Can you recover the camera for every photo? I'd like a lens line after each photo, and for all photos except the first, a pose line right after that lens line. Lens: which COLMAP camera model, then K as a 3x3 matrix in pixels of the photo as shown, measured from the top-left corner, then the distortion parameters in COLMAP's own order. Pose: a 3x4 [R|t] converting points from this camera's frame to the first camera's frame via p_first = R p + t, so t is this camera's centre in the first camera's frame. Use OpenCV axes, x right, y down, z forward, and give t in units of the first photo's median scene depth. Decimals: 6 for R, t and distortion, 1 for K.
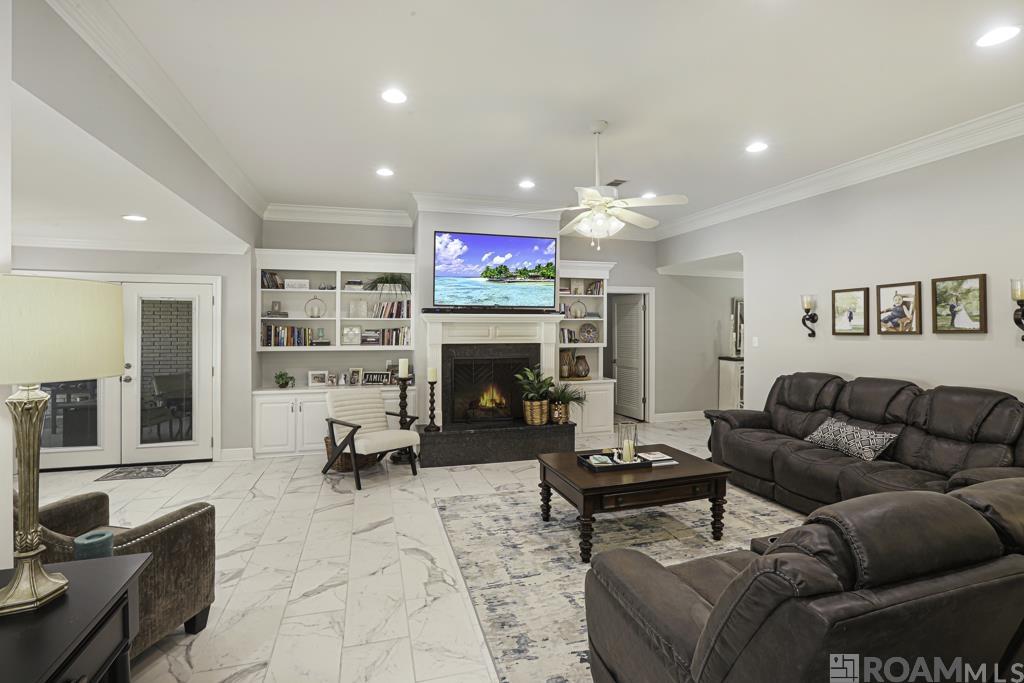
lens RADIAL K [[468.3, 0, 503.6], [0, 468.3, 340.1], [0, 0, 1]] dist [-0.038016, 0.001587]
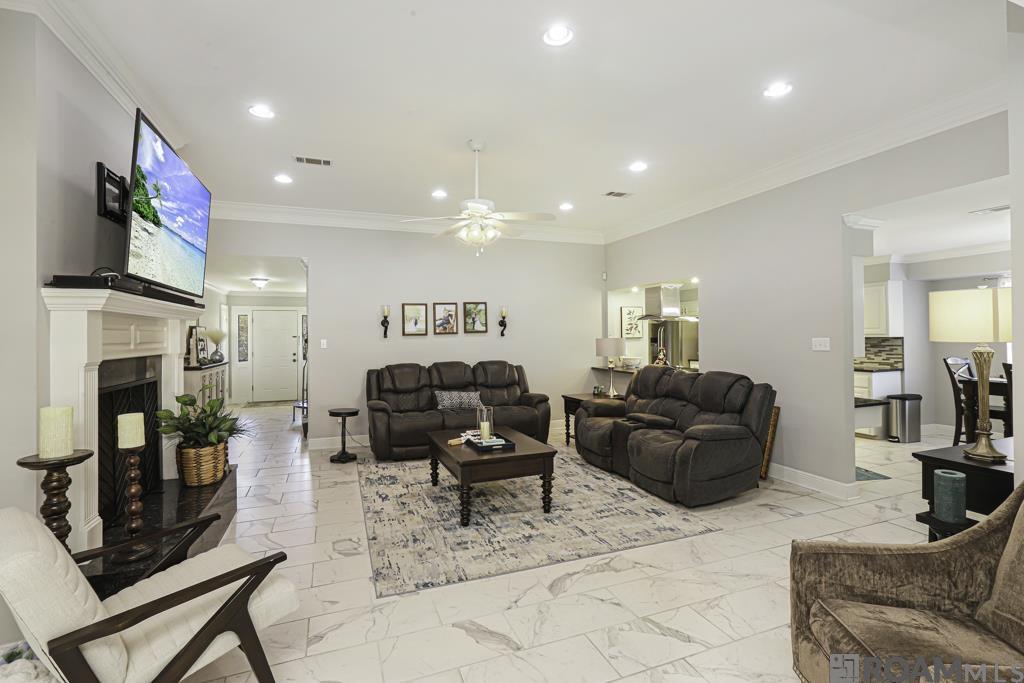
lens RADIAL K [[468.3, 0, 509.3], [0, 468.3, 339.5], [0, 0, 1]] dist [-0.038016, 0.001587]
pose [[-0.084103, -0.005316, 0.996443, -0.868511], [0.038048, 0.999239, 0.008542, 0.000548], [-0.995730, 0.038631, -0.083836, 0.976041]]
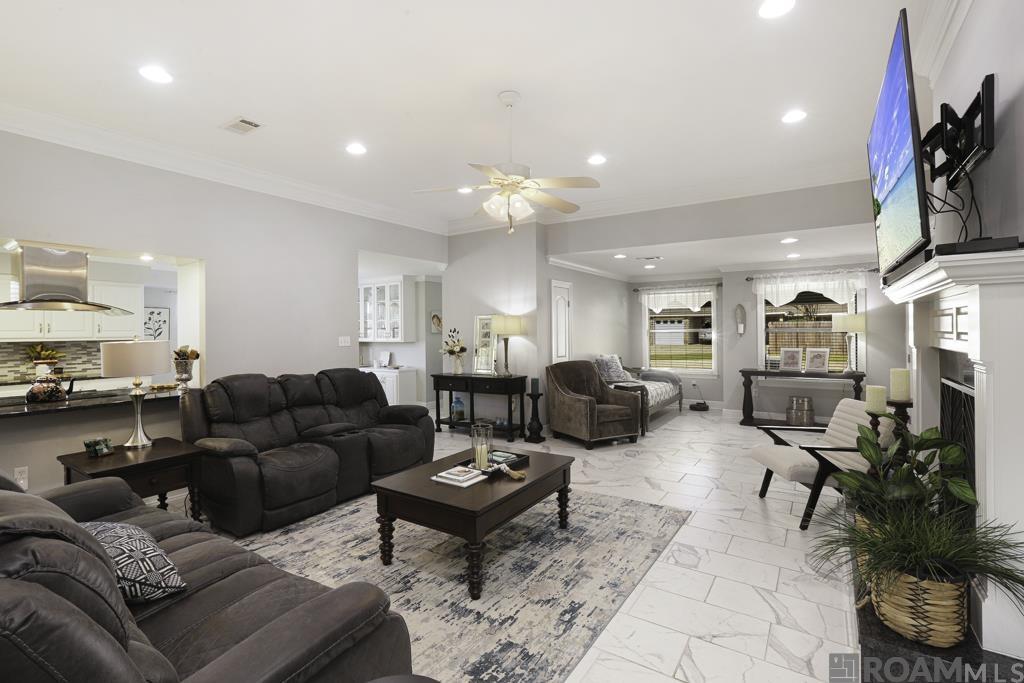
lens RADIAL K [[468.3, 0, 511.0], [0, 468.3, 324.4], [0, 0, 1]] dist [-0.038016, 0.001587]
pose [[-0.764962, -0.000213, -0.644076, 0.762724], [-0.007764, 0.999930, 0.008891, -0.021836], [0.644029, 0.011802, -0.764910, 1.632415]]
